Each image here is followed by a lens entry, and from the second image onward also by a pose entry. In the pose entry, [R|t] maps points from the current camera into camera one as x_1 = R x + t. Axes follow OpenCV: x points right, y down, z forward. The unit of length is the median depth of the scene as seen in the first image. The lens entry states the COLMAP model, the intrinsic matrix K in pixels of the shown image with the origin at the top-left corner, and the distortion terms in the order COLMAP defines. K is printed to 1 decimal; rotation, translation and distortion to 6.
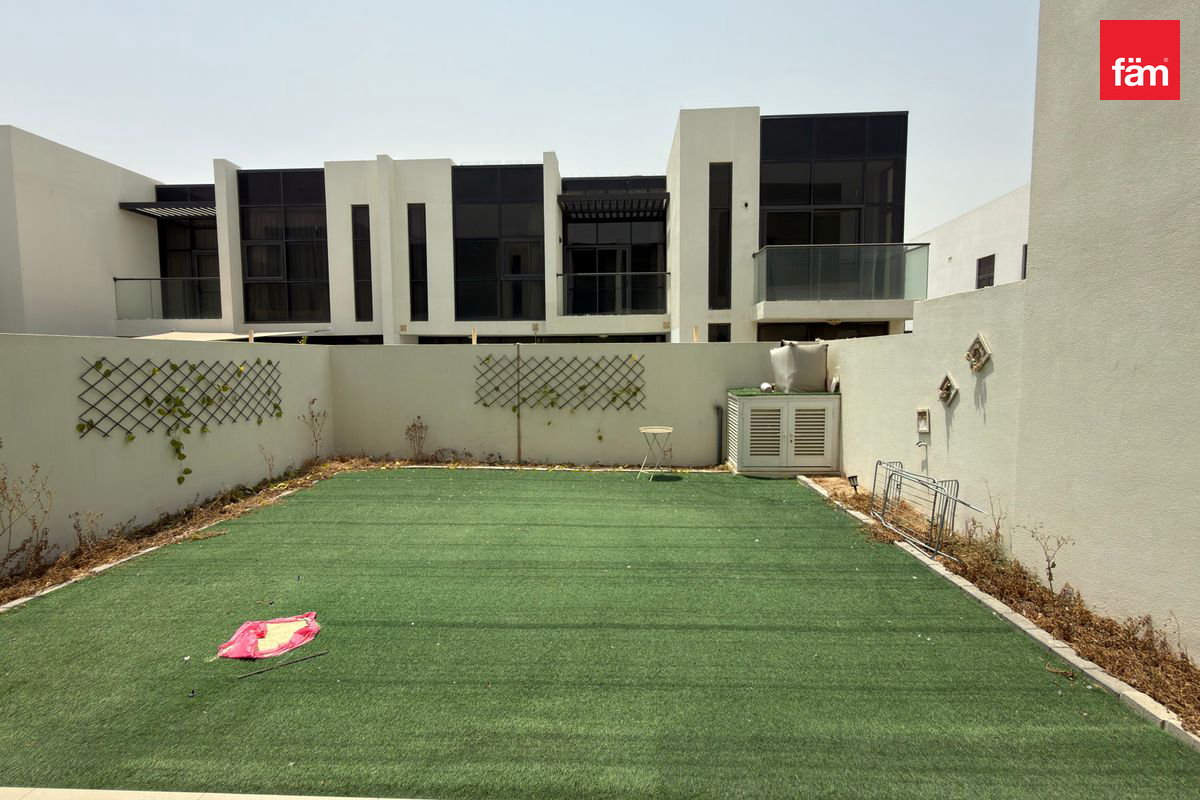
lens RADIAL K [[572.2, 0, 600.0], [0, 572.2, 400.0], [0, 0, 1]] dist [0.000827, 0.000459]
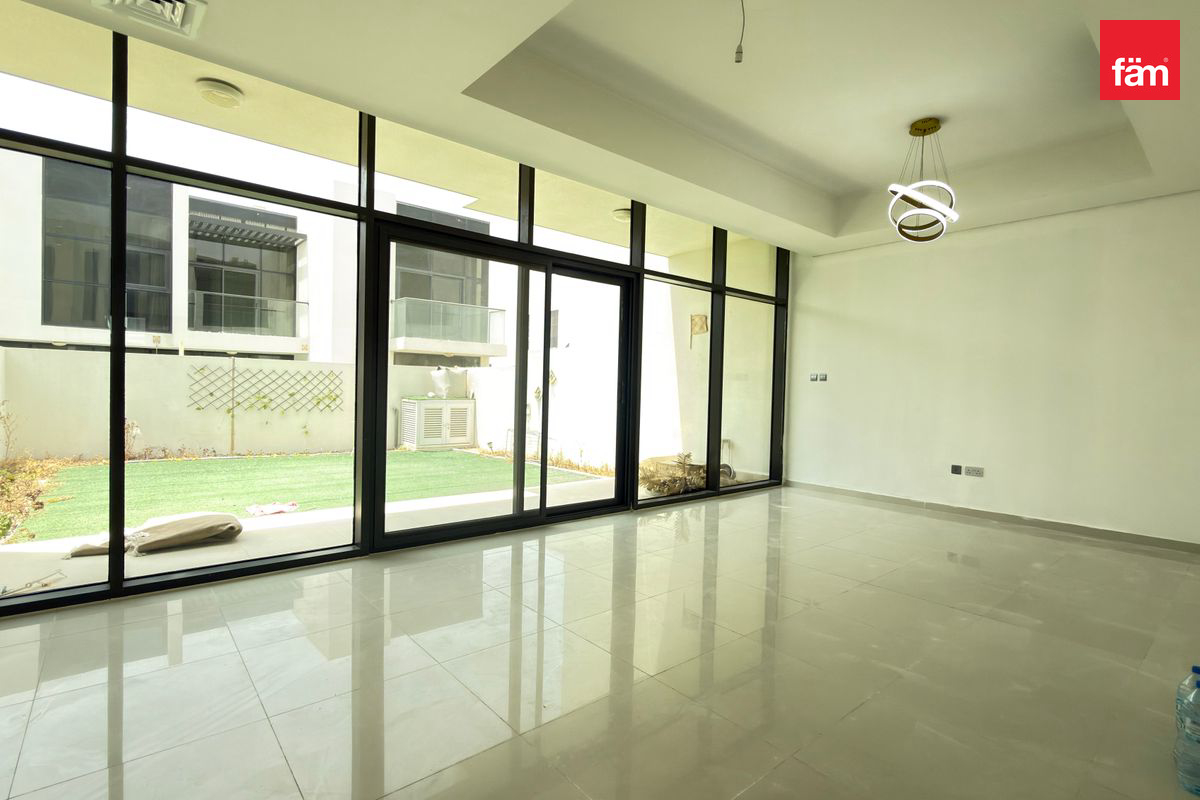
lens RADIAL K [[572.2, 0, 600.0], [0, 572.2, 400.0], [0, 0, 1]] dist [0.000827, 0.000459]
pose [[0.730116, 0.011462, 0.683227, -0.407030], [0.020550, 0.999039, -0.038721, 0.055988], [-0.683014, 0.042312, 0.729178, -0.427234]]
